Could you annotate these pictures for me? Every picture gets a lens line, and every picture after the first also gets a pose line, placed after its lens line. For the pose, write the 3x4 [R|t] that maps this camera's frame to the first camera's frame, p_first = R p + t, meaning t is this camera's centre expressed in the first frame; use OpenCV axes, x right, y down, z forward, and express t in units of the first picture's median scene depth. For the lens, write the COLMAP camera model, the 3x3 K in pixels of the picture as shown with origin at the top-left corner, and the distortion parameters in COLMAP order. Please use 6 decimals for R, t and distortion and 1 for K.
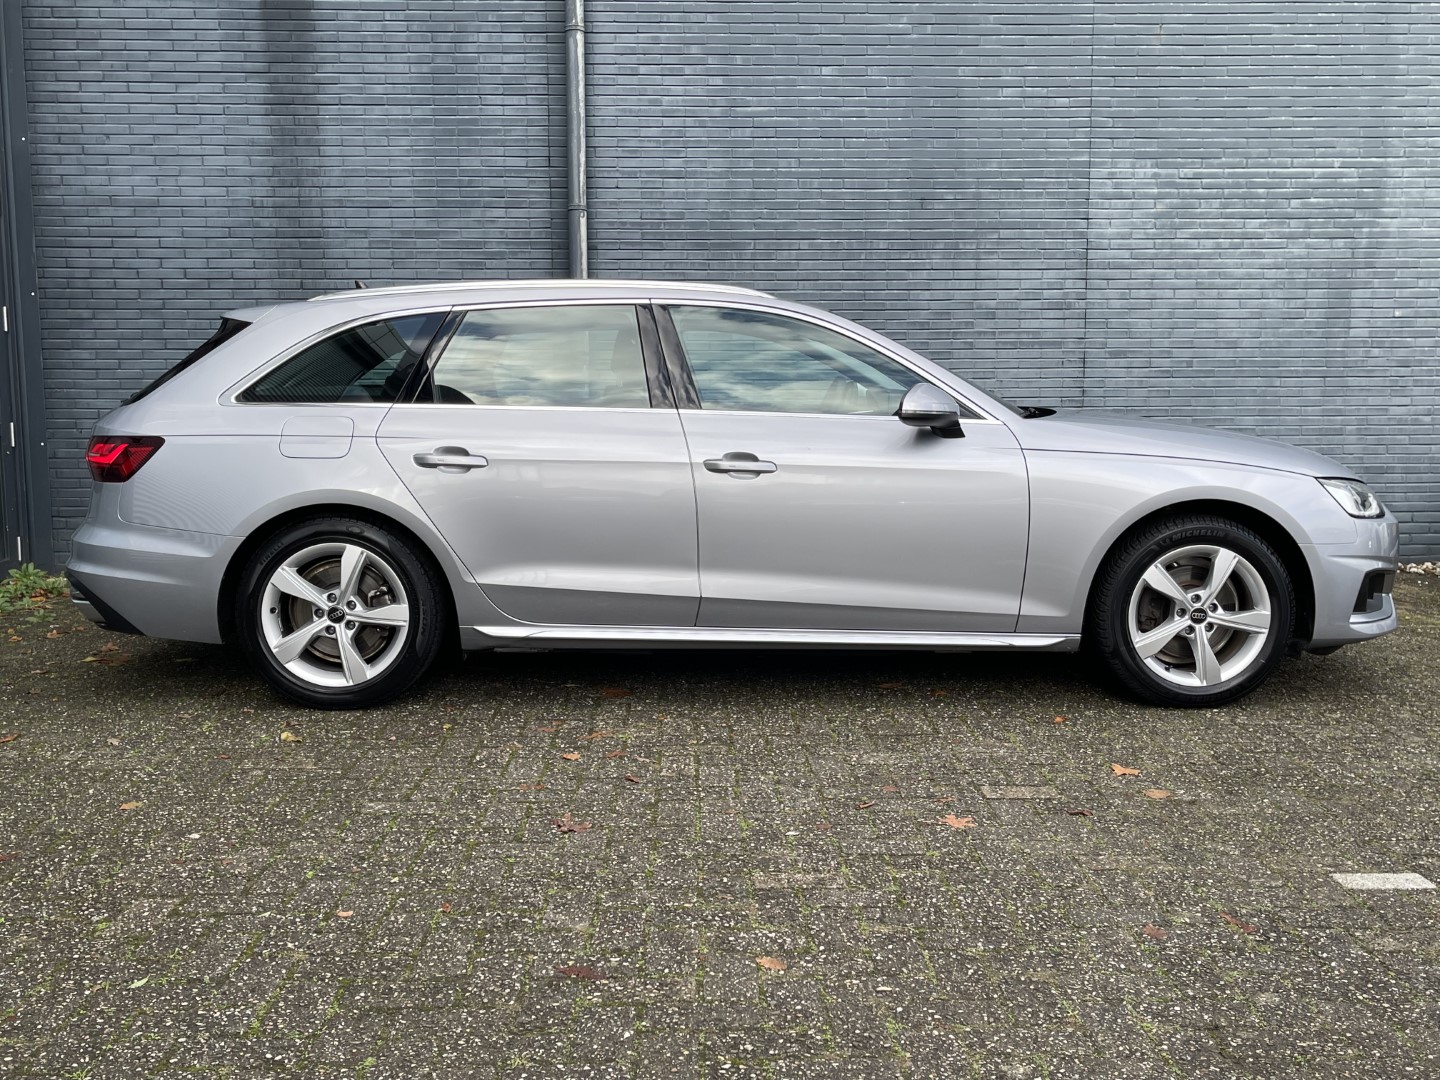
lens RADIAL K [[1352.2, 0, 715.0], [0, 1352.2, 538.1], [0, 0, 1]] dist [0.042802, 0.000000]
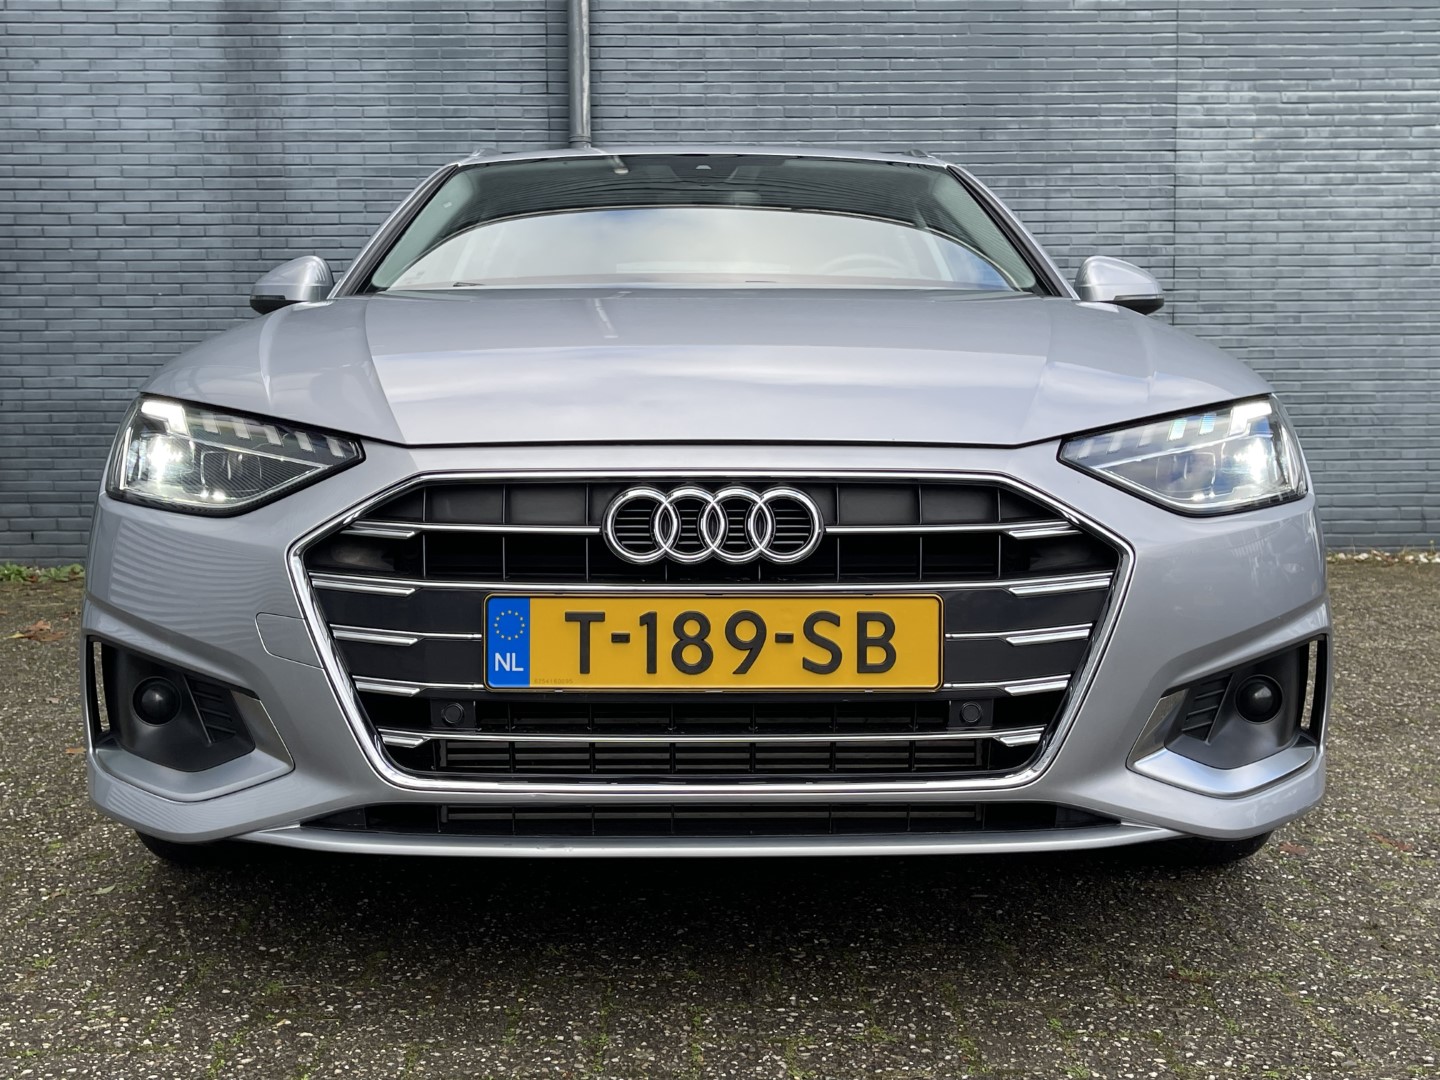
lens RADIAL K [[1591.8, 0, 718.1], [0, 1591.8, 536.9], [0, 0, 1]] dist [0.039477, 0.000000]
pose [[0.999976, -0.004155, -0.005524, -0.009540], [0.003968, 0.999429, -0.033556, 0.041891], [0.005660, 0.033534, 0.999422, -0.001299]]
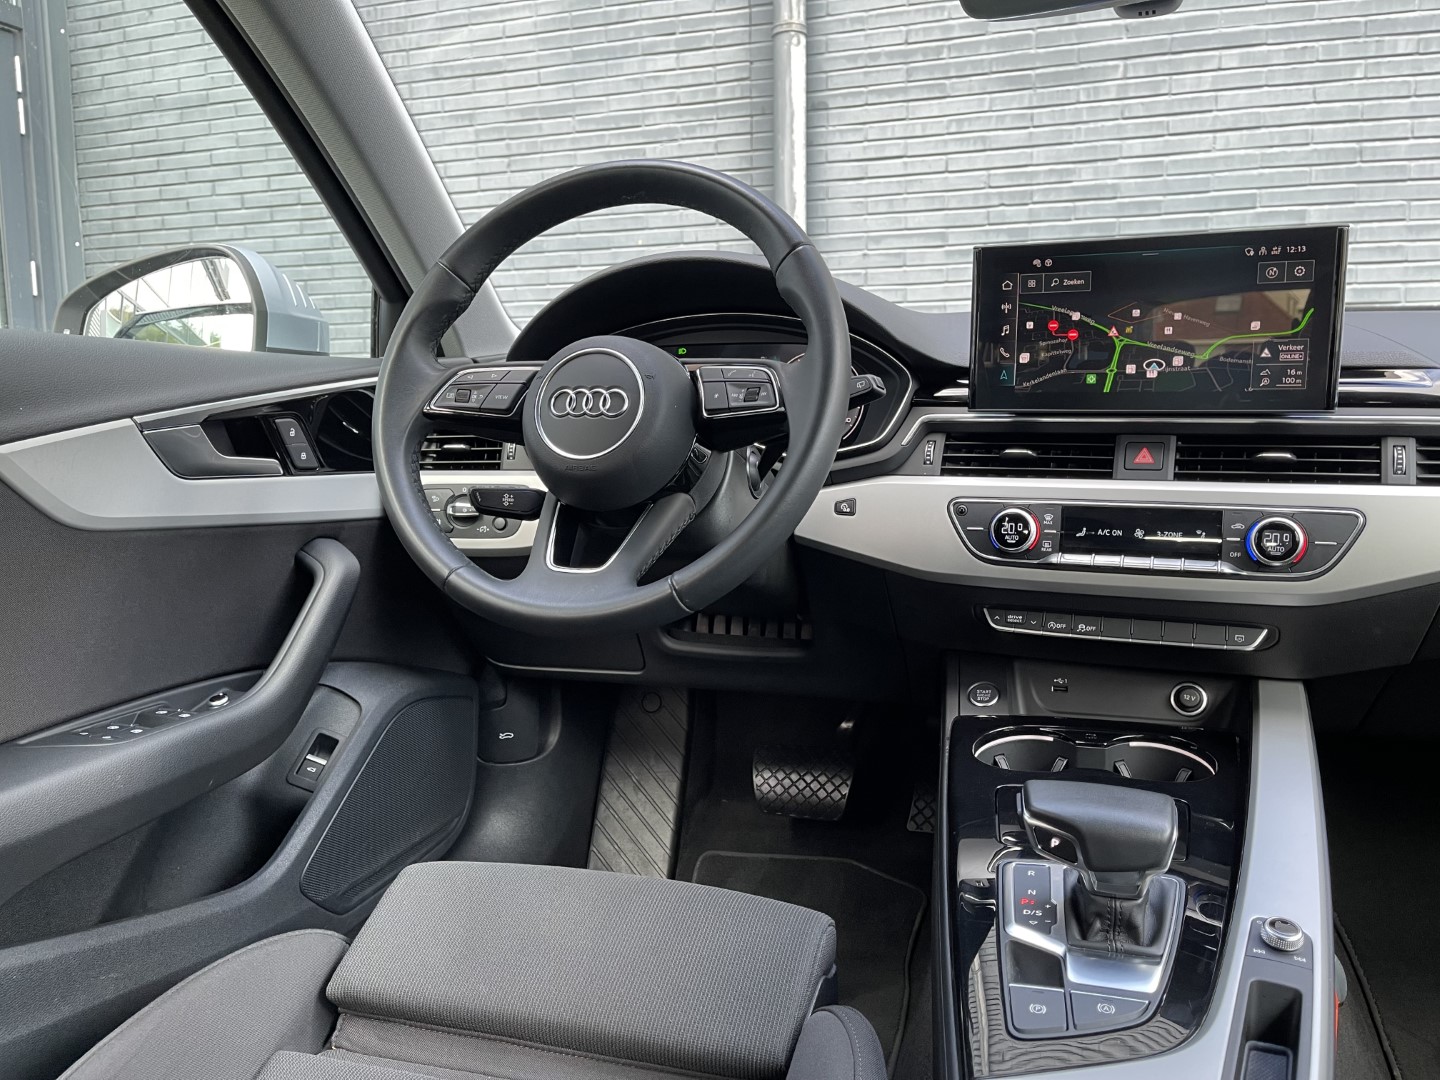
lens RADIAL K [[1063.0, 0, 722.9], [0, 1063.0, 538.1], [0, 0, 1]] dist [0.023566, -0.023612]
pose [[0.947563, 0.033451, -0.317815, 0.019877], [-0.030673, 0.999435, 0.013742, -0.038922], [0.318095, -0.003274, 0.948053, 0.569297]]
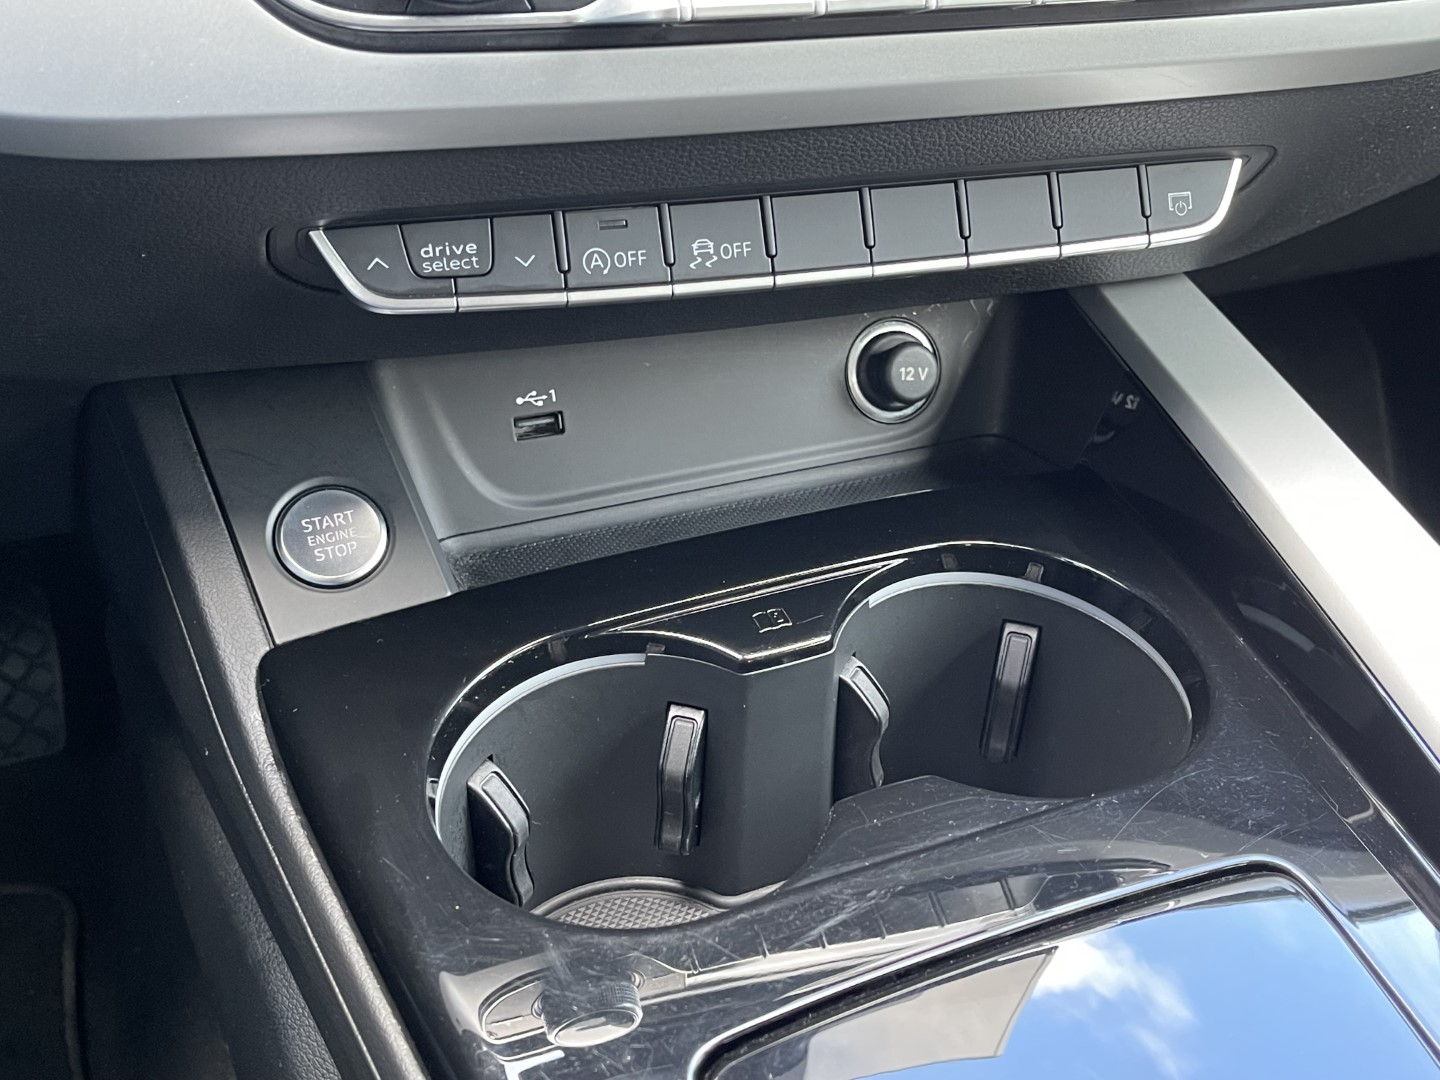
lens RADIAL K [[1591.8, 0, 708.4], [0, 1591.8, 544.7], [0, 0, 1]] dist [0.039477, 0.000000]
pose [[0.915554, -0.185753, 0.356729, -0.045725], [0.023614, 0.910255, 0.413373, -0.043421], [-0.401500, -0.370042, 0.837775, 0.874021]]
